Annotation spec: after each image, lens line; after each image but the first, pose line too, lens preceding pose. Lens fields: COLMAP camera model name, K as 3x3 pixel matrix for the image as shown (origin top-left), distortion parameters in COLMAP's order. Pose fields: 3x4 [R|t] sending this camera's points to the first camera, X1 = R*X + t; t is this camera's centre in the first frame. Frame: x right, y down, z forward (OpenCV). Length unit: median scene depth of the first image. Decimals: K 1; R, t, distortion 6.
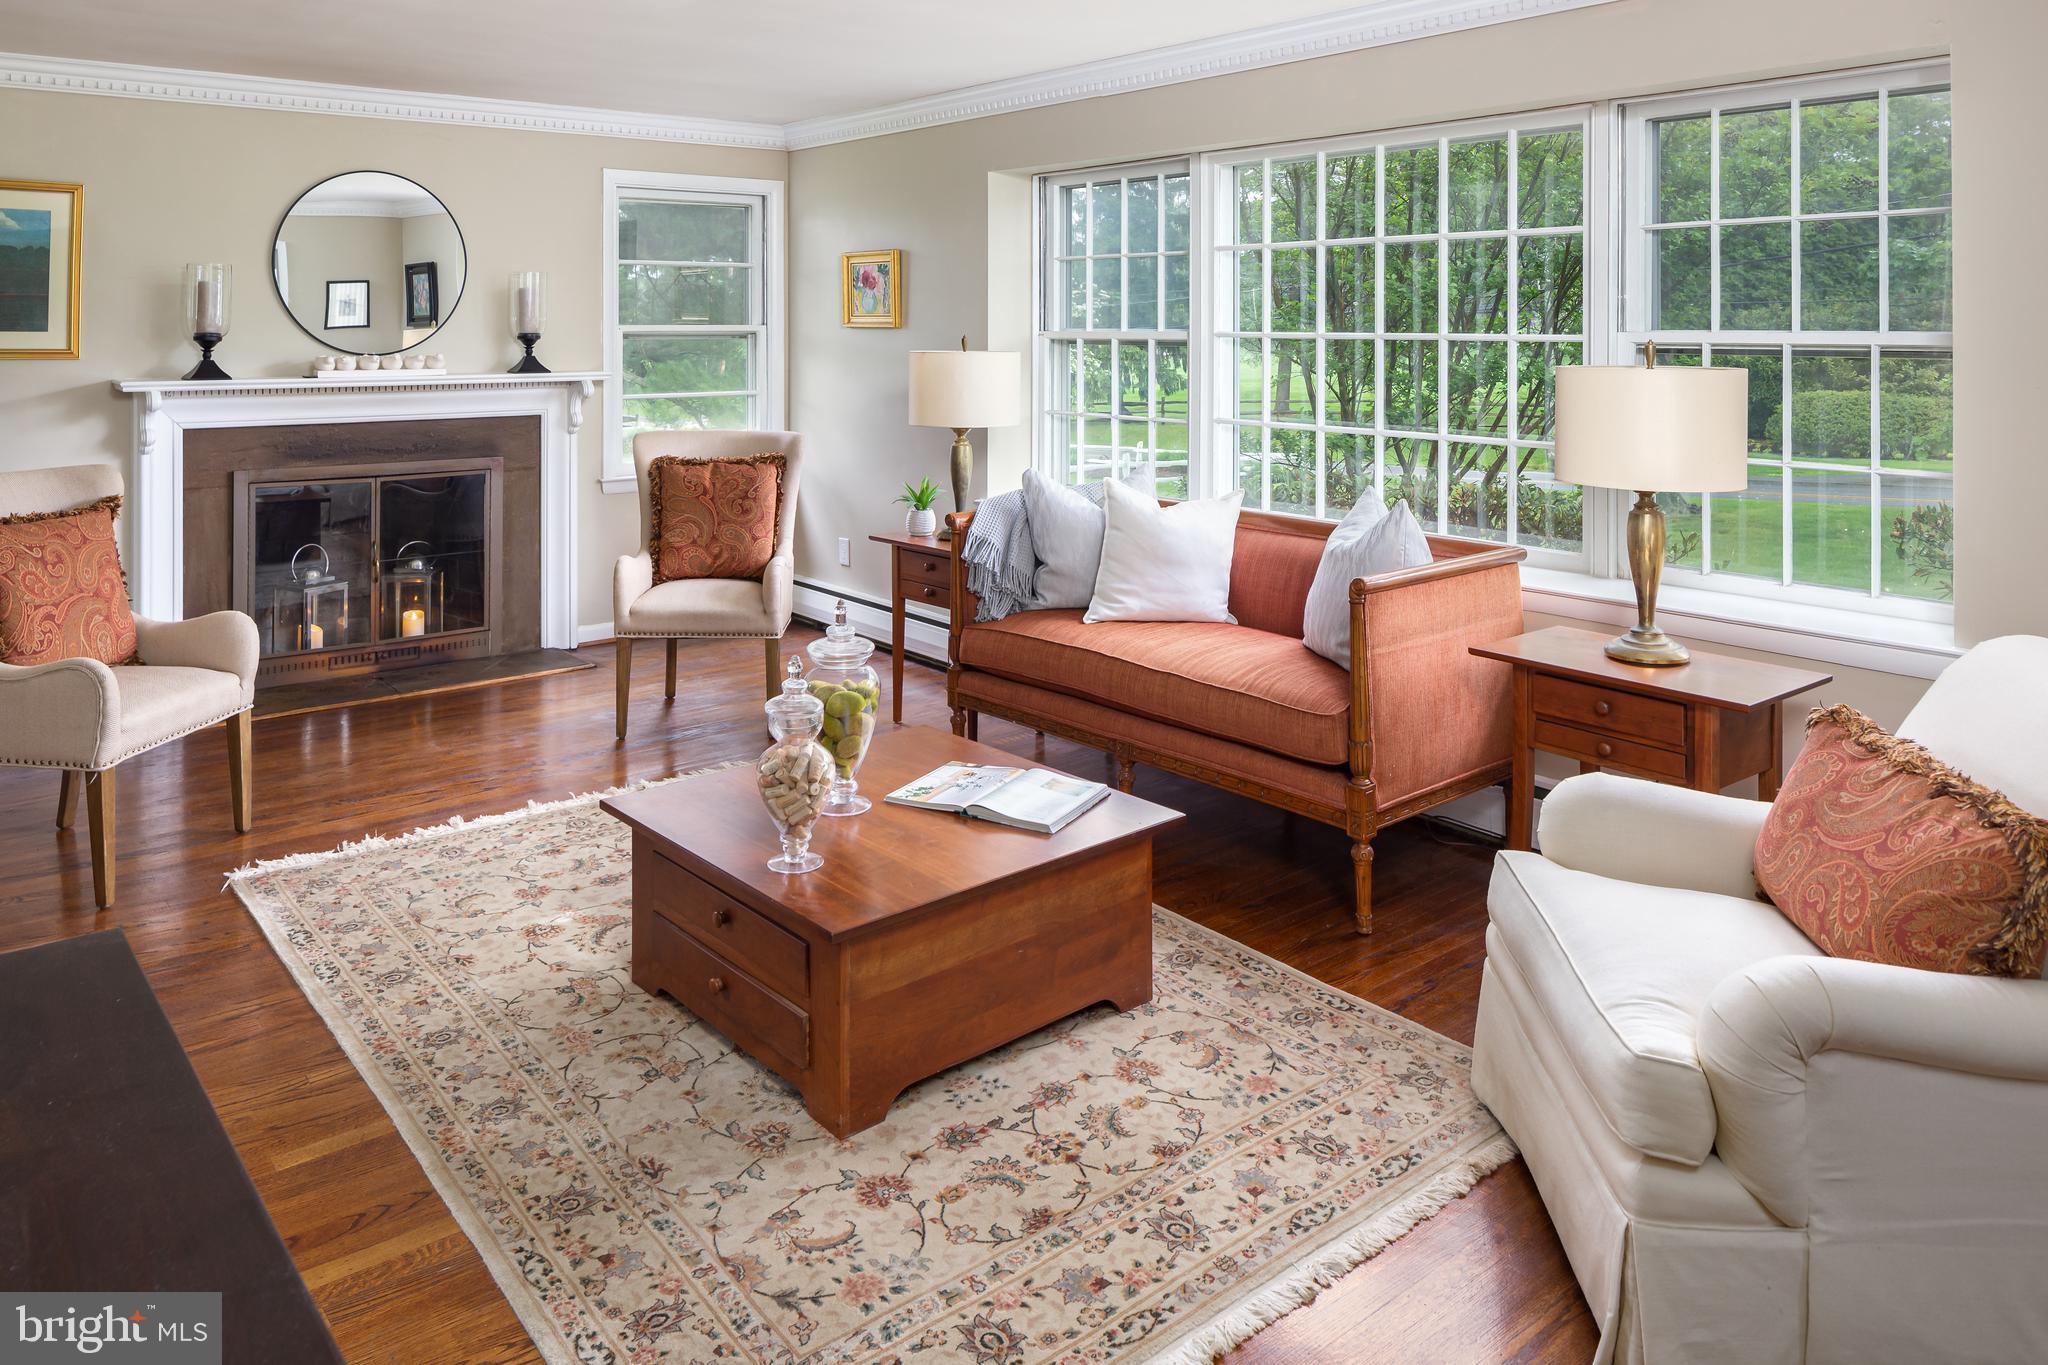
lens RADIAL K [[1416.9, 0, 989.4], [0, 1416.9, 606.1], [0, 0, 1]] dist [0.003037, 0.004091]
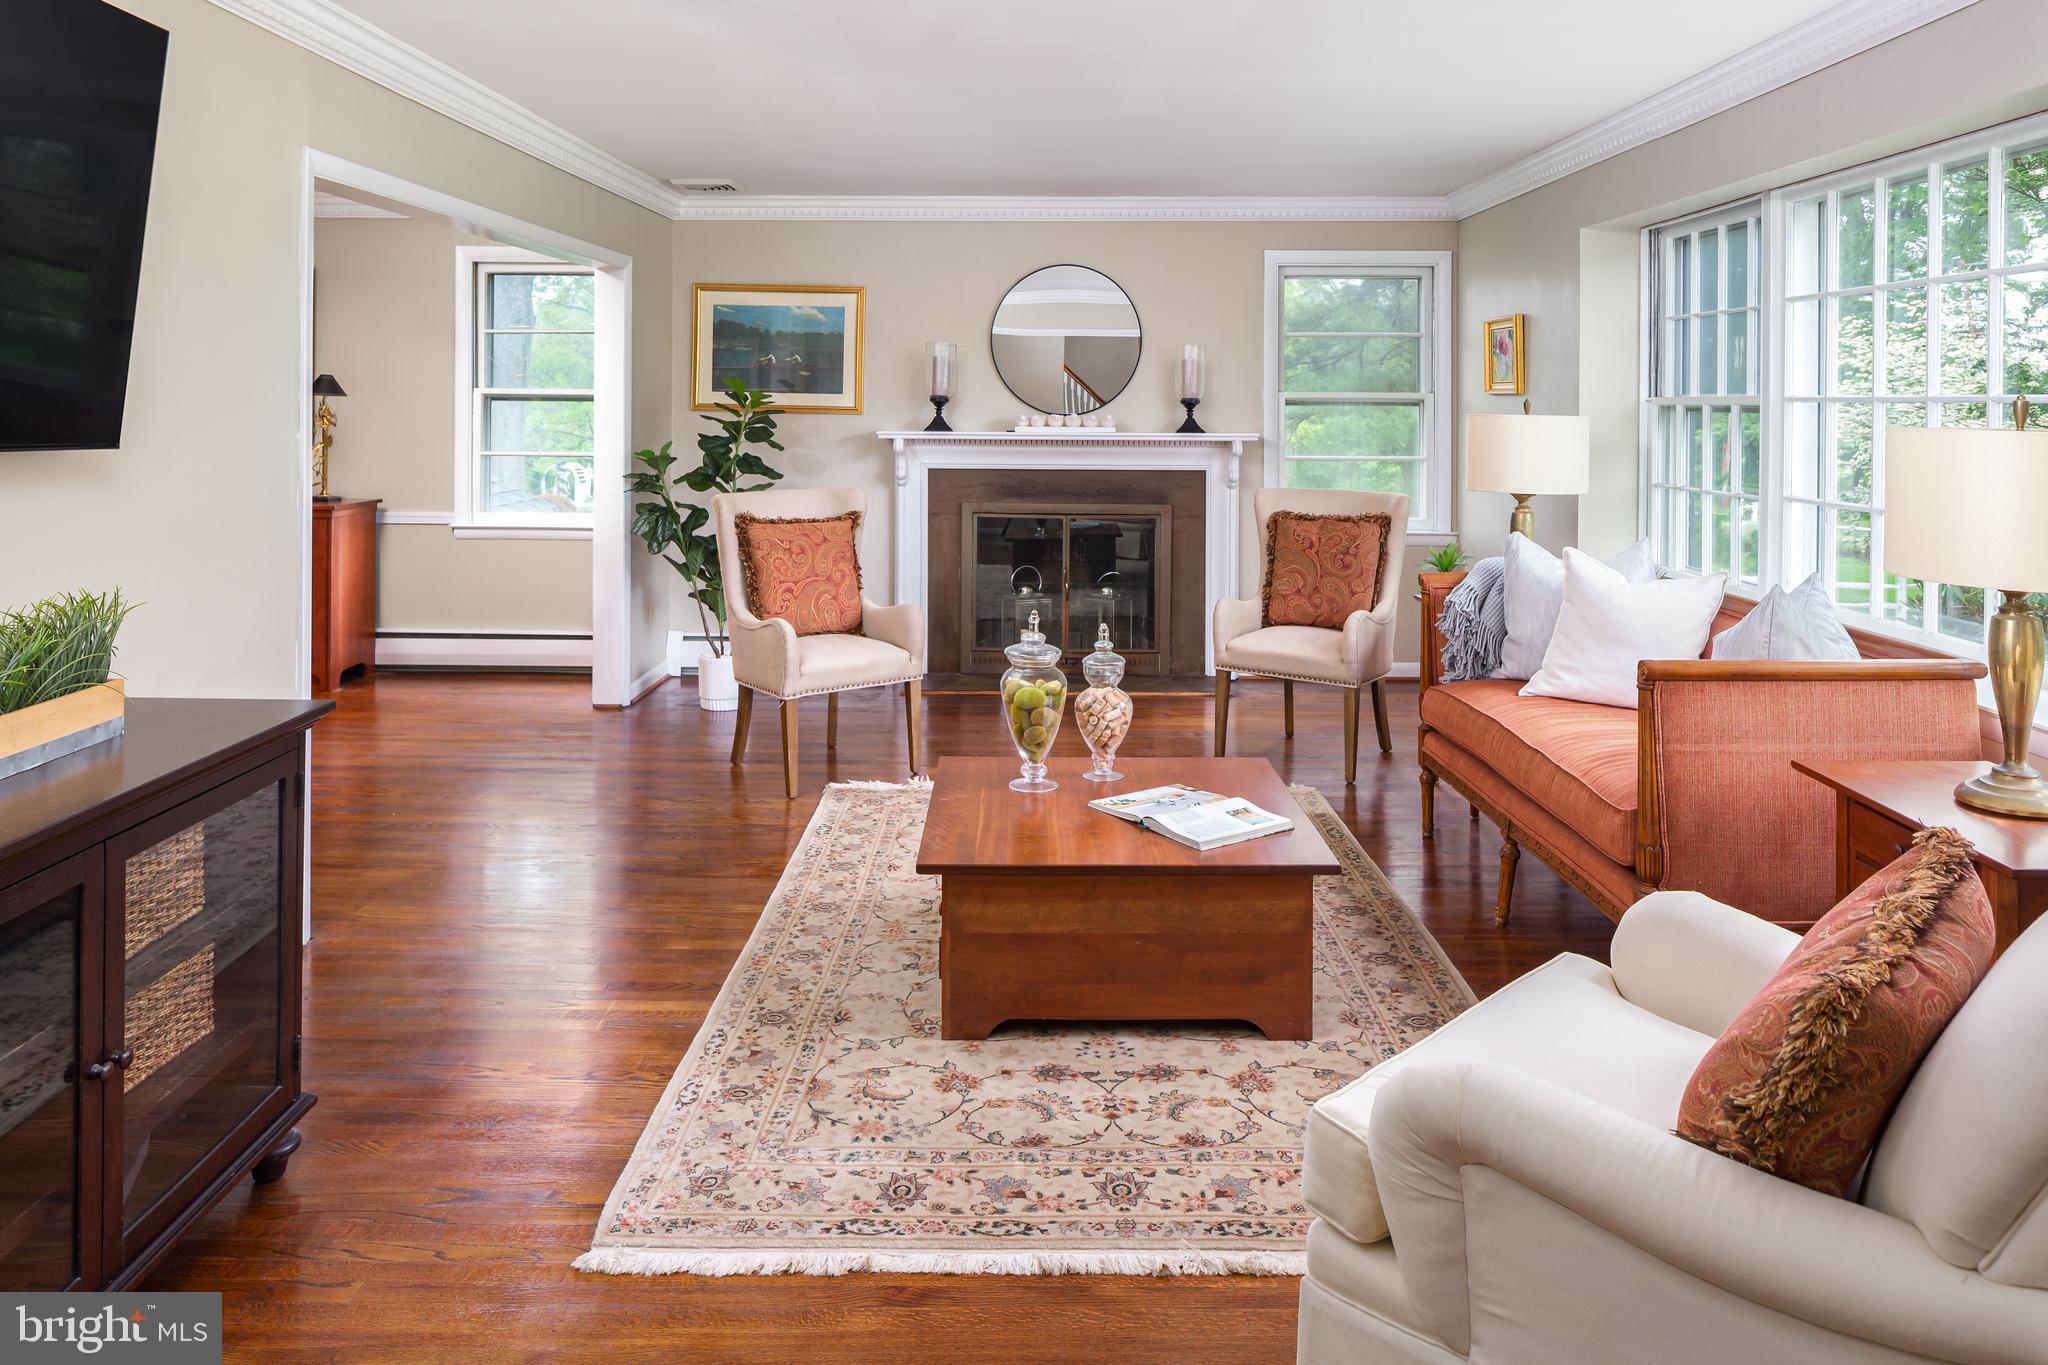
lens RADIAL K [[1384.6, 0, 1024.0], [0, 1384.6, 682.5], [0, 0, 1]] dist [0.034183, -0.000138]
pose [[0.776626, 0.131804, -0.616020, 0.381142], [-0.131348, 0.990255, 0.046283, 0.003713], [0.616117, 0.044968, 0.786370, 0.043681]]
